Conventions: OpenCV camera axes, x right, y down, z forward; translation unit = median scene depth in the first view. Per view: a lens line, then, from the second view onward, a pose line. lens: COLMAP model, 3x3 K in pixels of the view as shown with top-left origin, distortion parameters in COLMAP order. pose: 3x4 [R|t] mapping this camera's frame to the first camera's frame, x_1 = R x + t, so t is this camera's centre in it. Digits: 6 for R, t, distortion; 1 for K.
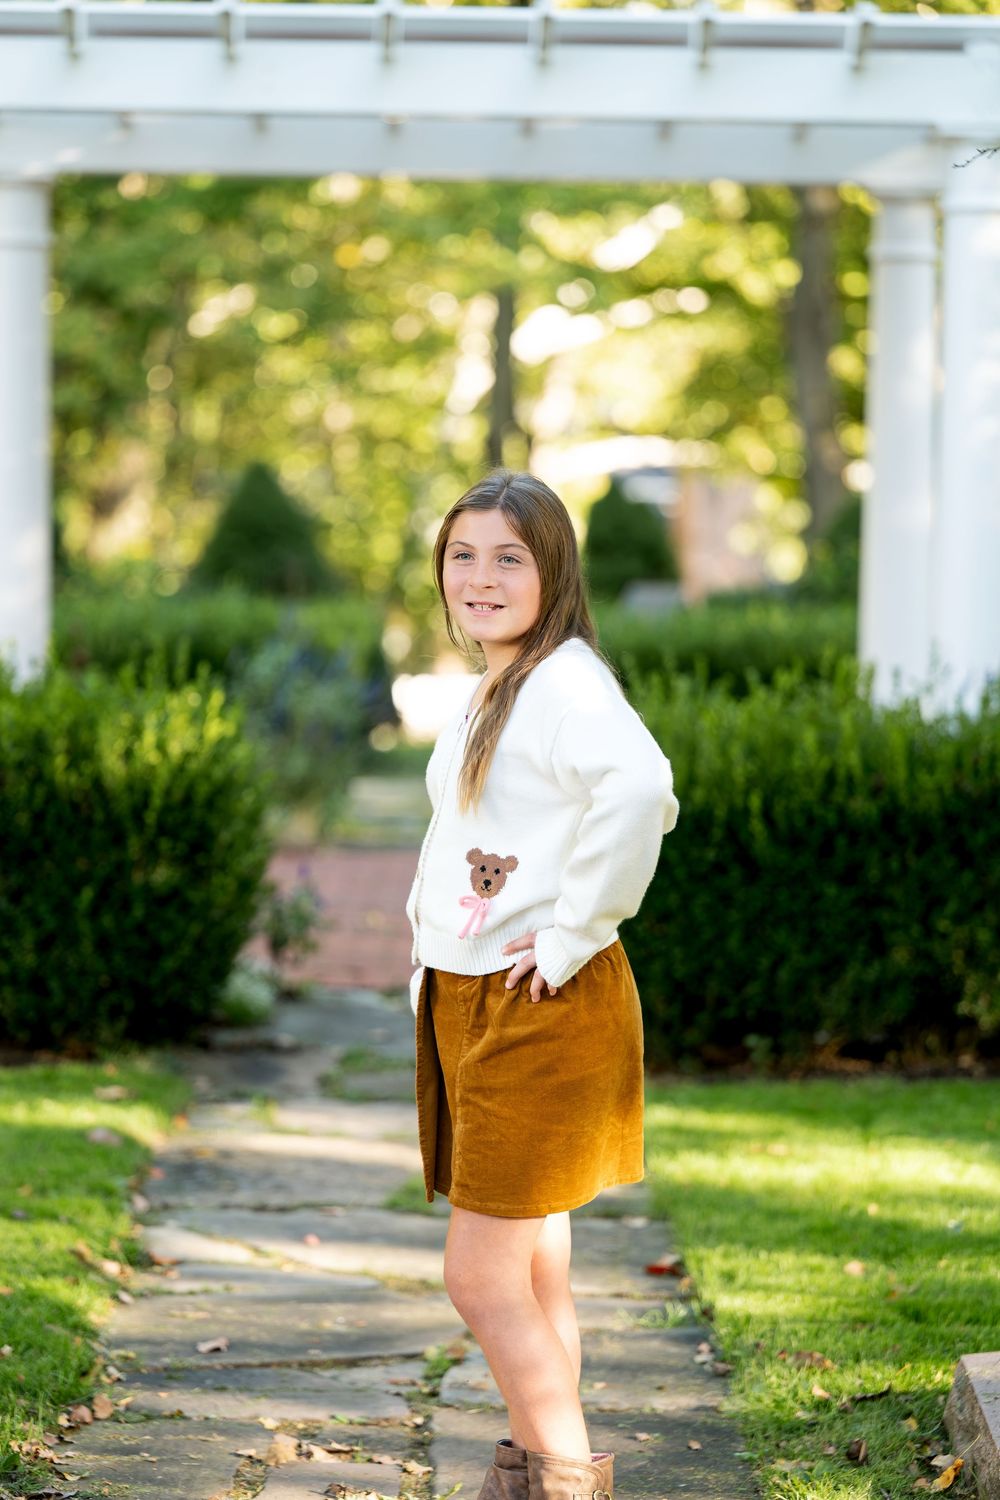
lens RADIAL K [[5468.8, 0, 500.0], [0, 5468.8, 750.0], [0, 0, 1]] dist [-0.011452, 0.625744]
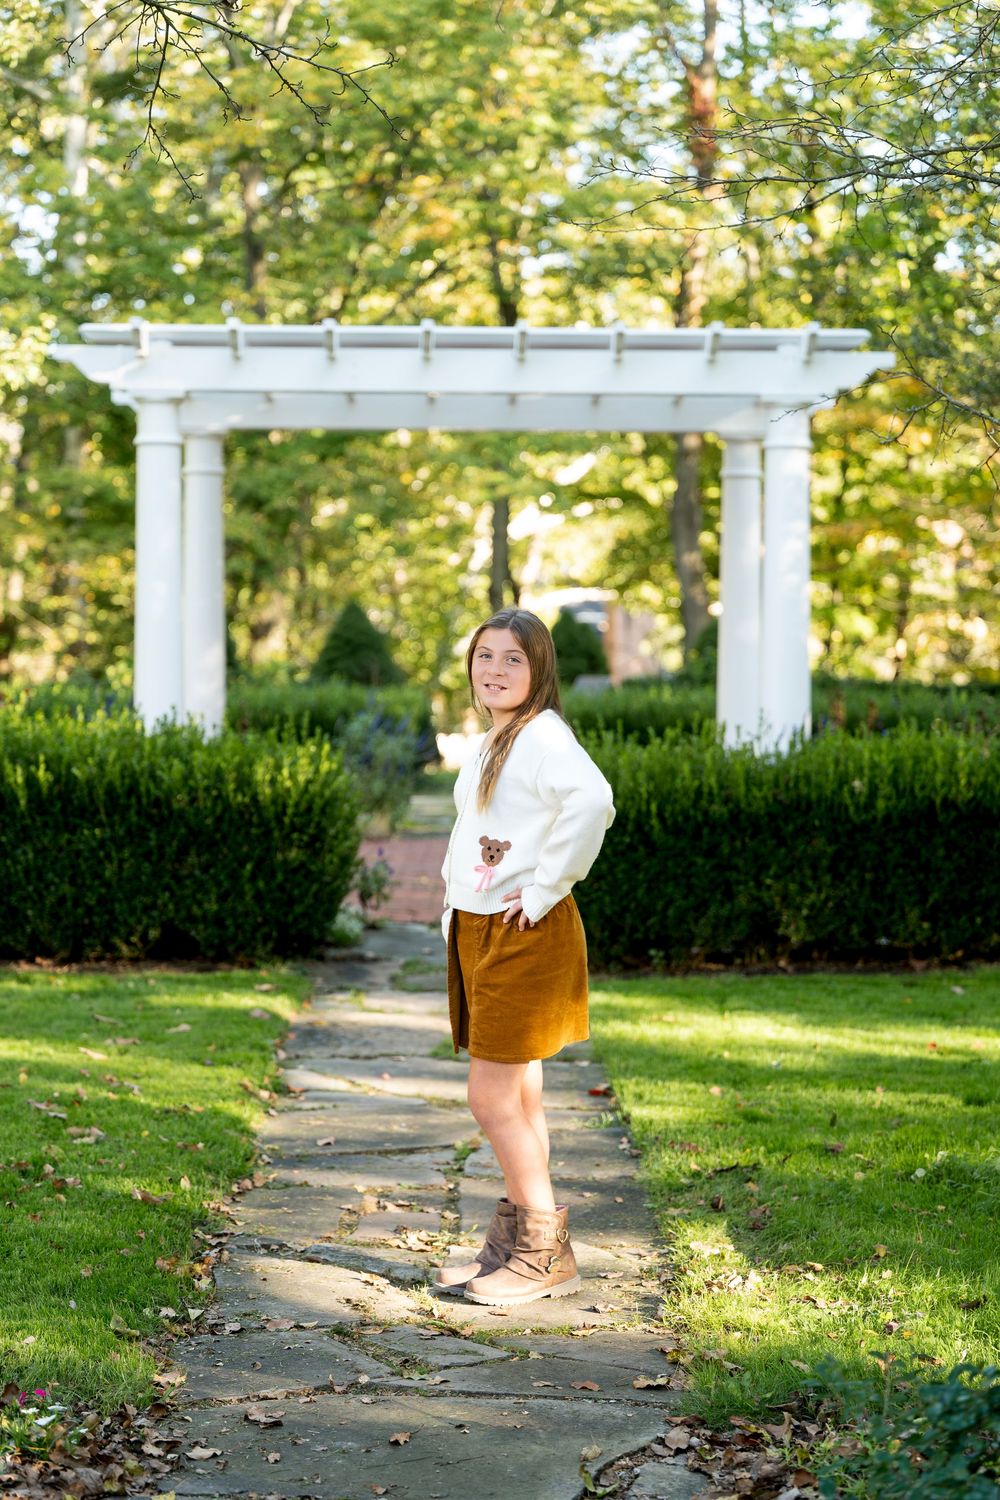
lens RADIAL K [[3303.4, 0, 501.5], [0, 3303.4, 792.5], [0, 0, 1]] dist [-0.007309, -0.448456]
pose [[0.999958, -0.009170, 0.000125, 0.000840], [0.009169, 0.999945, 0.005105, -0.000489], [-0.000172, -0.005103, 0.999987, 0.004703]]
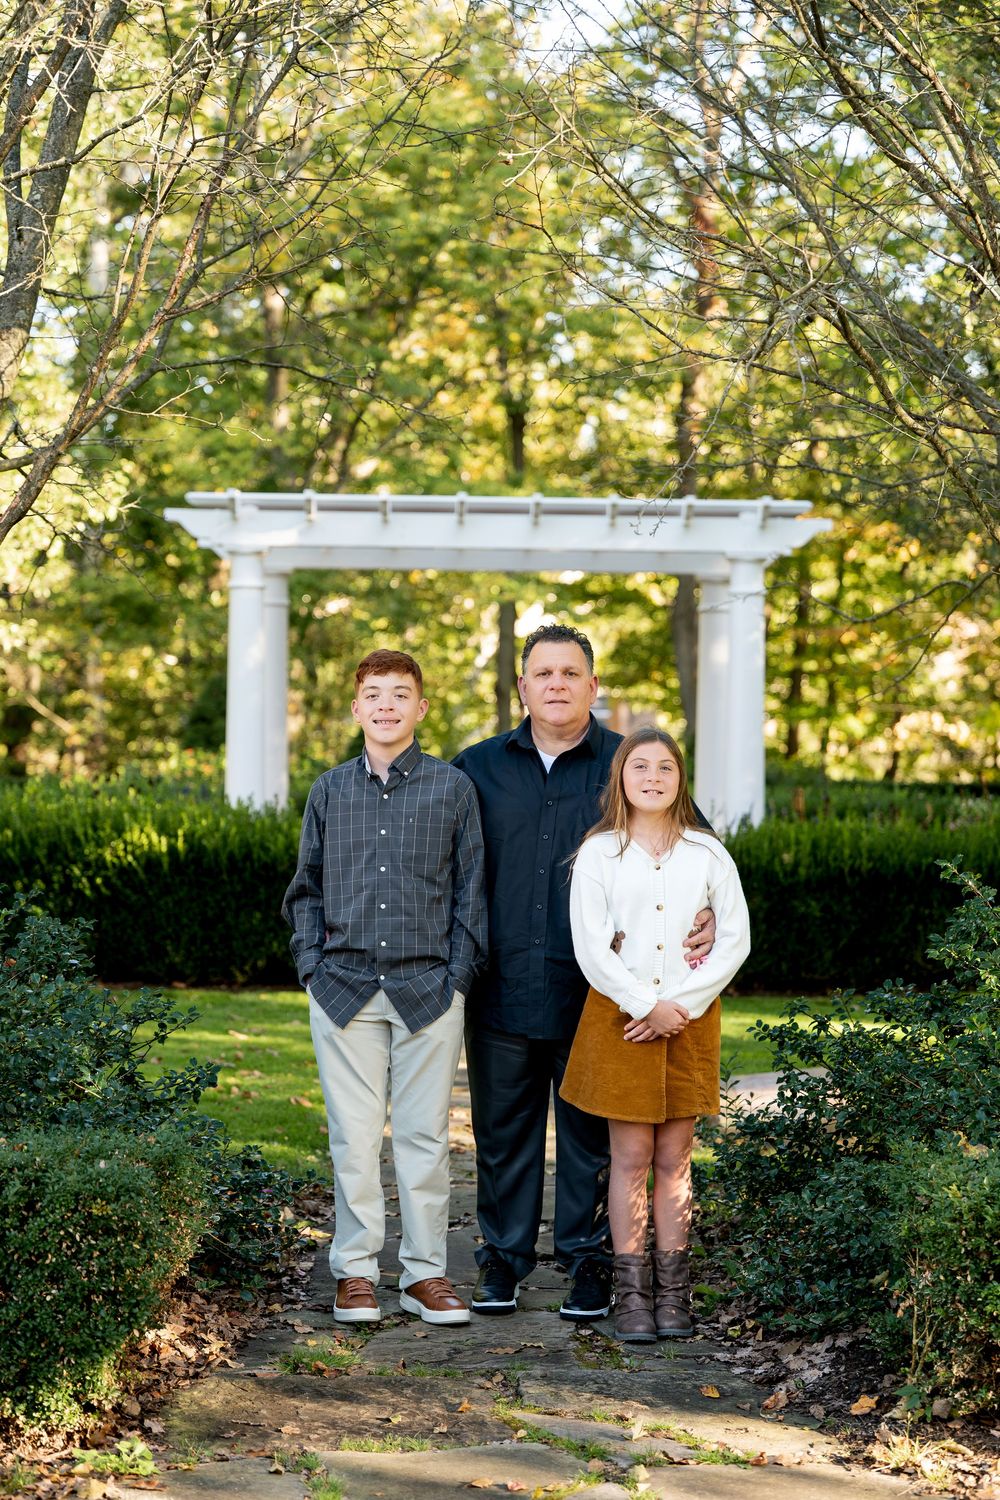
lens RADIAL K [[3276.6, 0, 467.7], [0, 3276.6, 751.7], [0, 0, 1]] dist [-0.016645, 0.105531]
pose [[0.999936, -0.002096, -0.011100, -0.006159], [0.001693, 0.999345, -0.036158, 0.008763], [0.011168, 0.036137, 0.999284, -0.345800]]
